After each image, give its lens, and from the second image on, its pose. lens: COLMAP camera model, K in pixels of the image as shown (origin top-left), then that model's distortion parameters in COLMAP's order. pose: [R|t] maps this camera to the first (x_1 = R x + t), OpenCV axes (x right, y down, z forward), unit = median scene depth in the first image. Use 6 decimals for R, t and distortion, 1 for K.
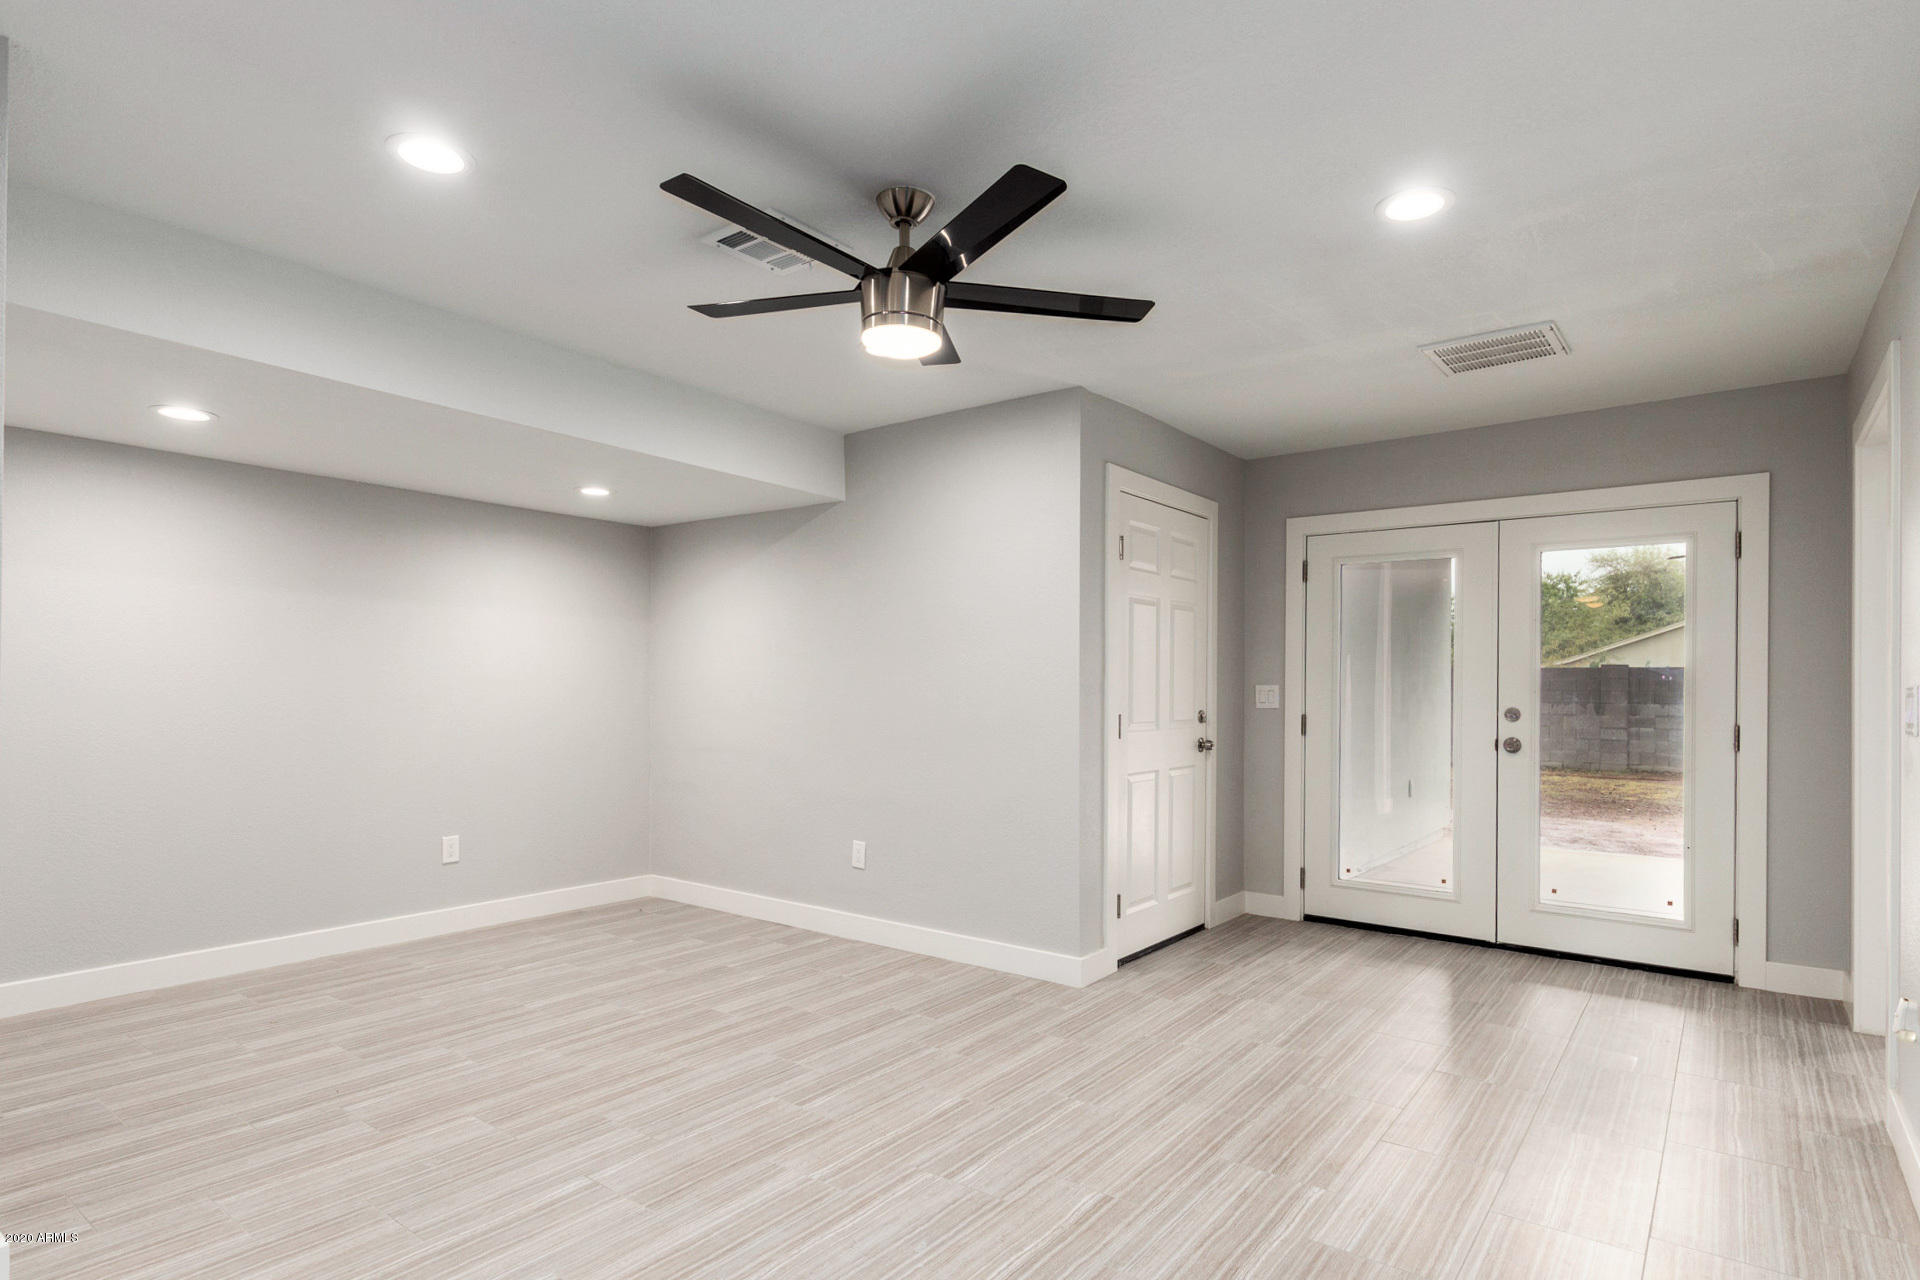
lens RADIAL K [[1011.3, 0, 976.3], [0, 1011.3, 652.7], [0, 0, 1]] dist [0.004703, 0.000618]
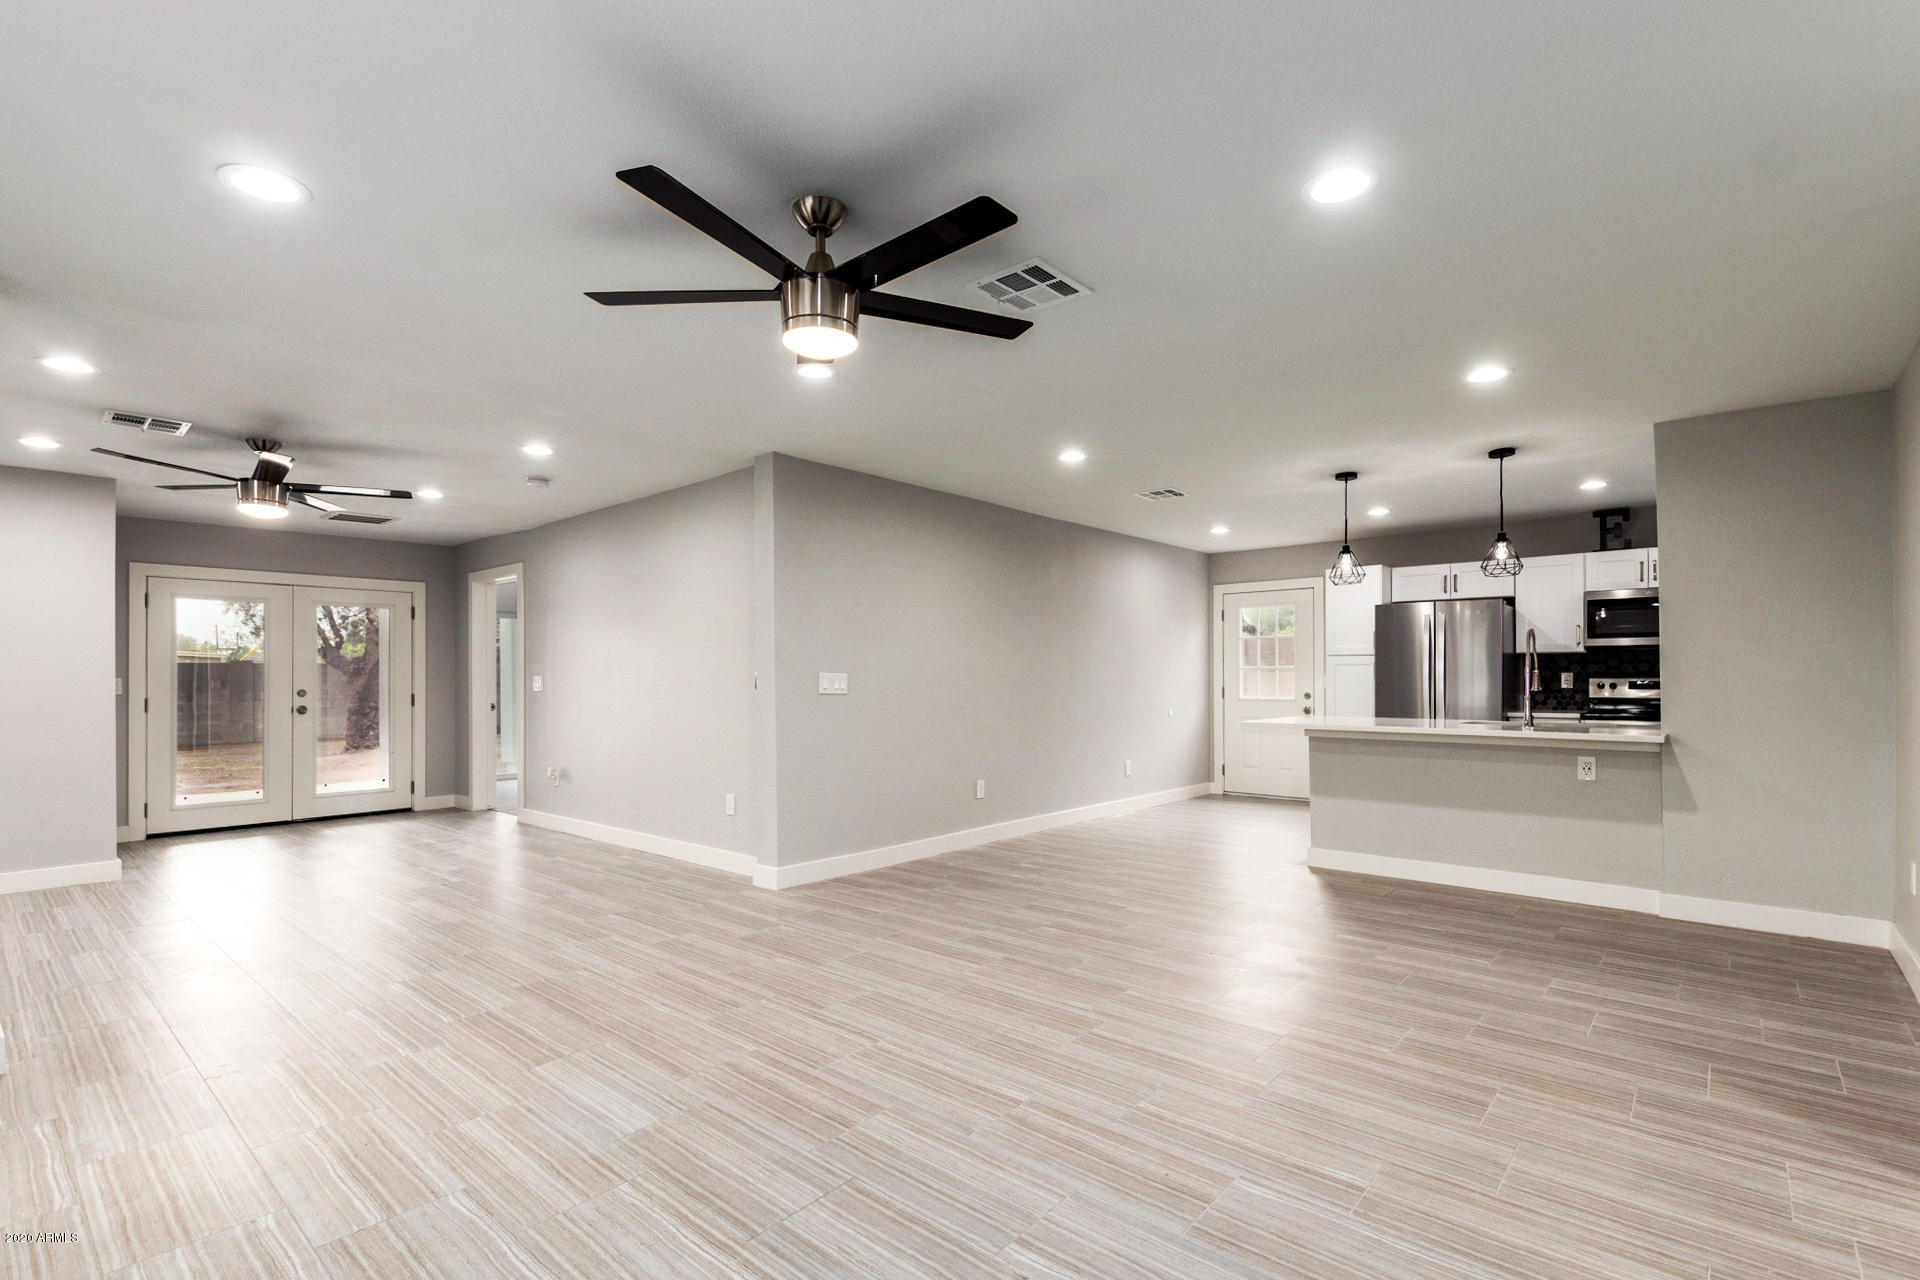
lens RADIAL K [[880.5, 0, 968.6], [0, 880.5, 697.8], [0, 0, 1]] dist [0.003692, 0.003066]
pose [[0.066416, -0.030326, 0.997331, -1.253954], [-0.026604, 0.999129, 0.032153, -0.016068], [-0.997437, -0.028668, 0.065552, -0.380010]]
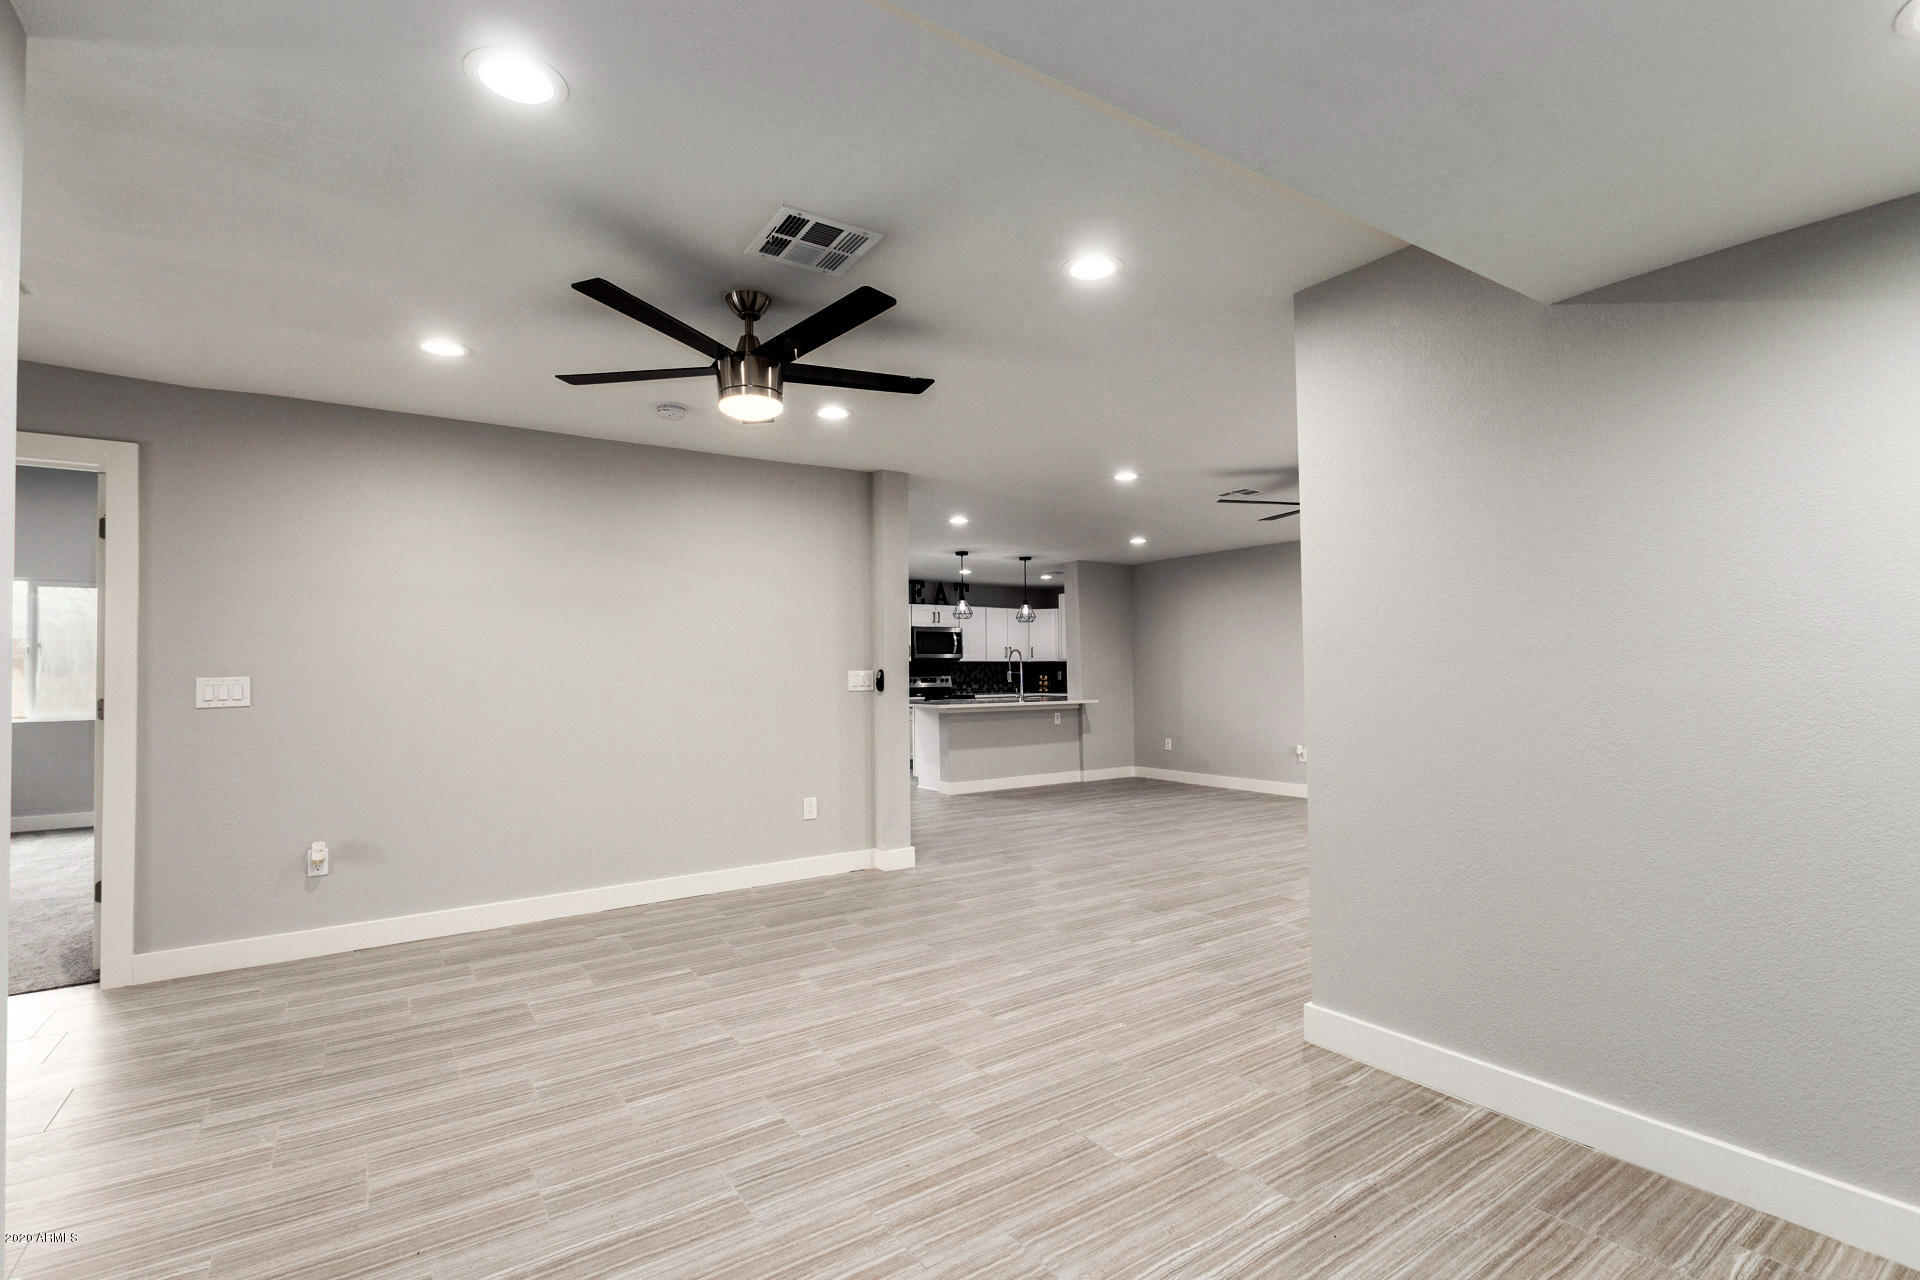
lens RADIAL K [[880.5, 0, 959.0], [0, 880.5, 626.7], [0, 0, 1]] dist [0.003692, 0.003066]
pose [[-0.946051, 0.025172, 0.323038, -0.492797], [-0.001081, 0.996727, -0.080834, 0.045461], [-0.324015, -0.076822, -0.942928, 1.426153]]
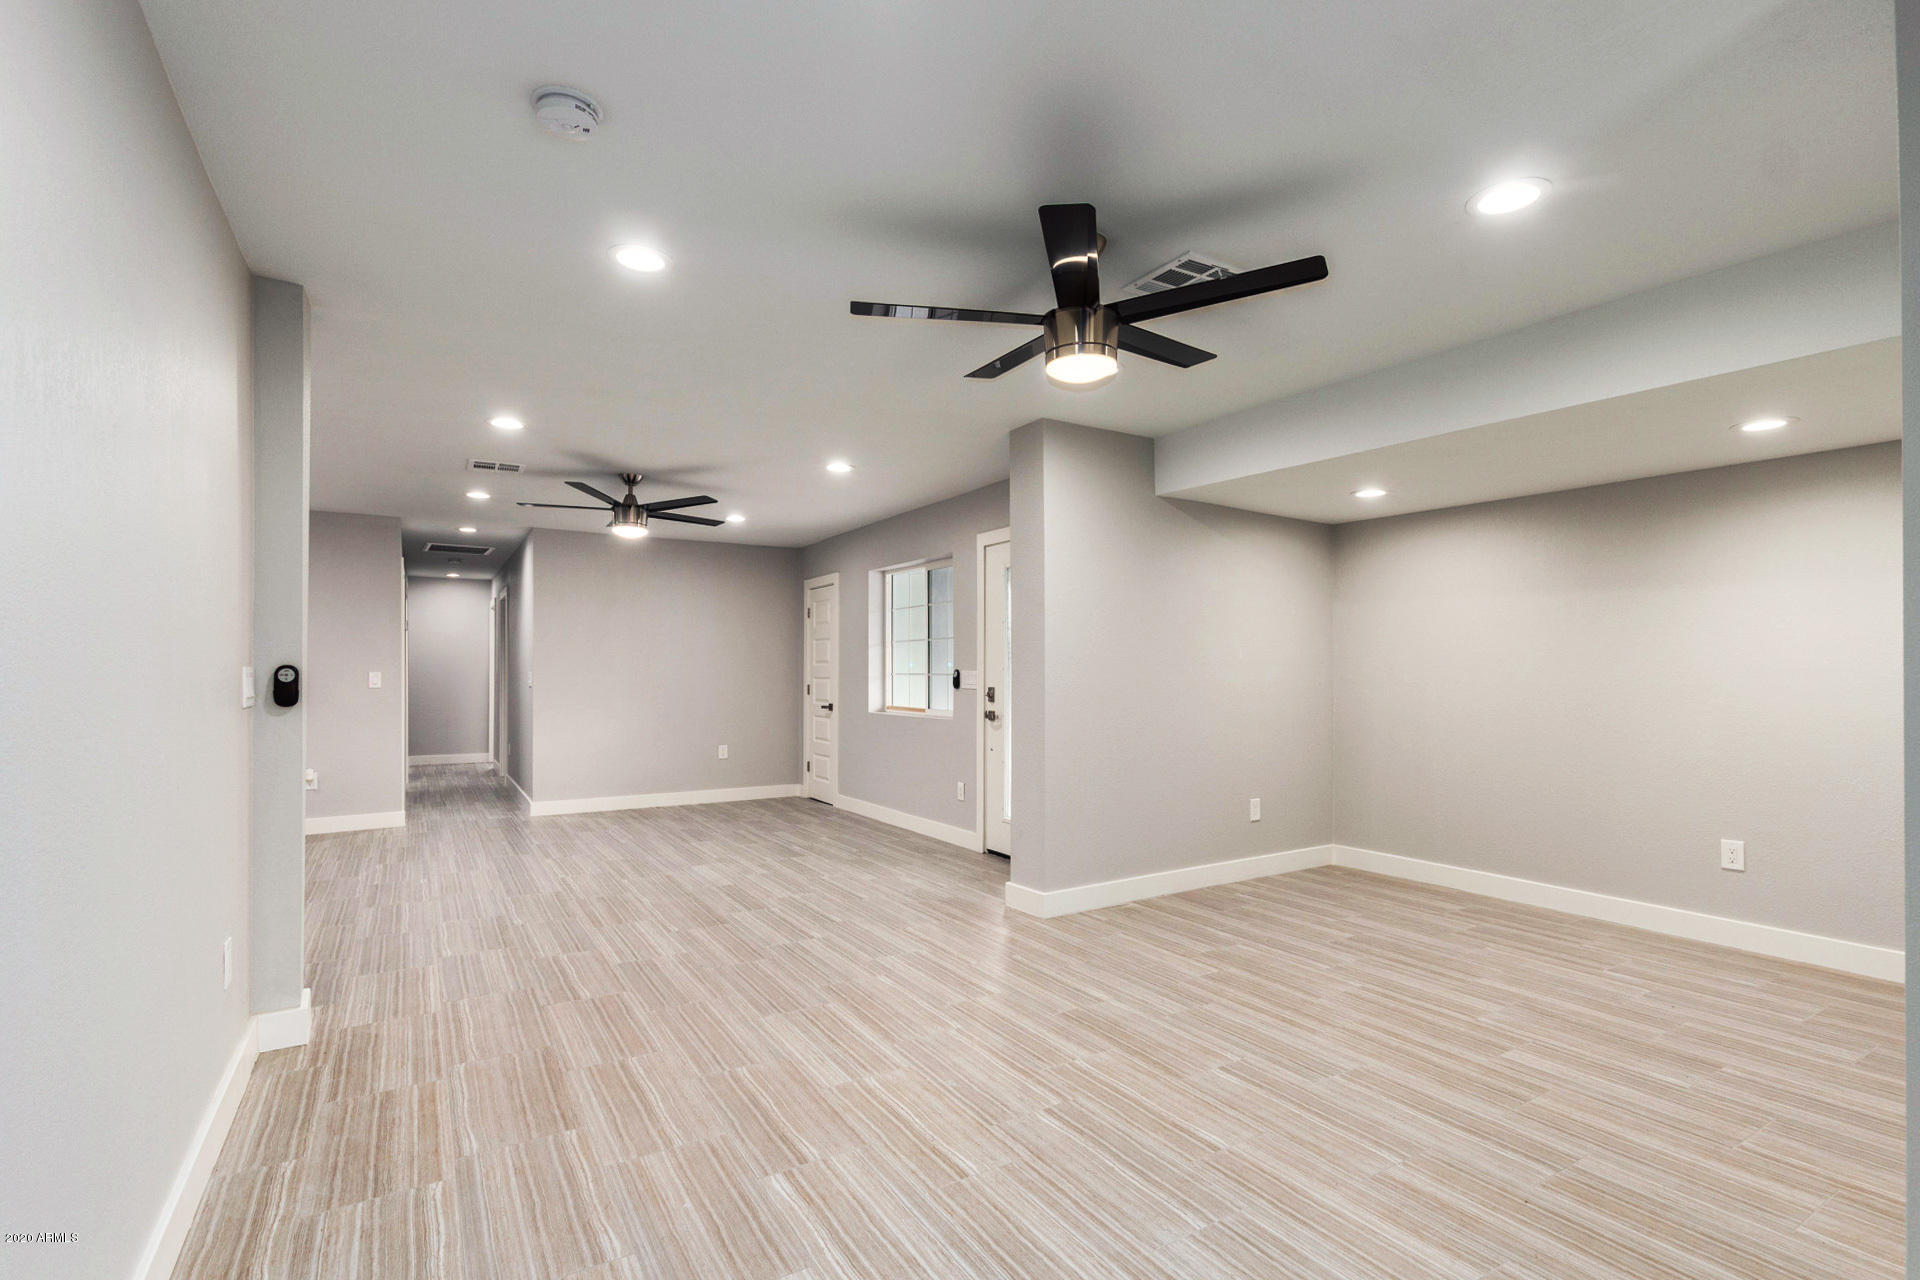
lens RADIAL K [[880.5, 0, 964.5], [0, 880.5, 649.3], [0, 0, 1]] dist [0.003692, 0.003066]
pose [[-0.361440, -0.027661, -0.931985, 0.646913], [0.029166, 0.998735, -0.040953, 0.031282], [0.931939, -0.041984, -0.360176, 0.895001]]
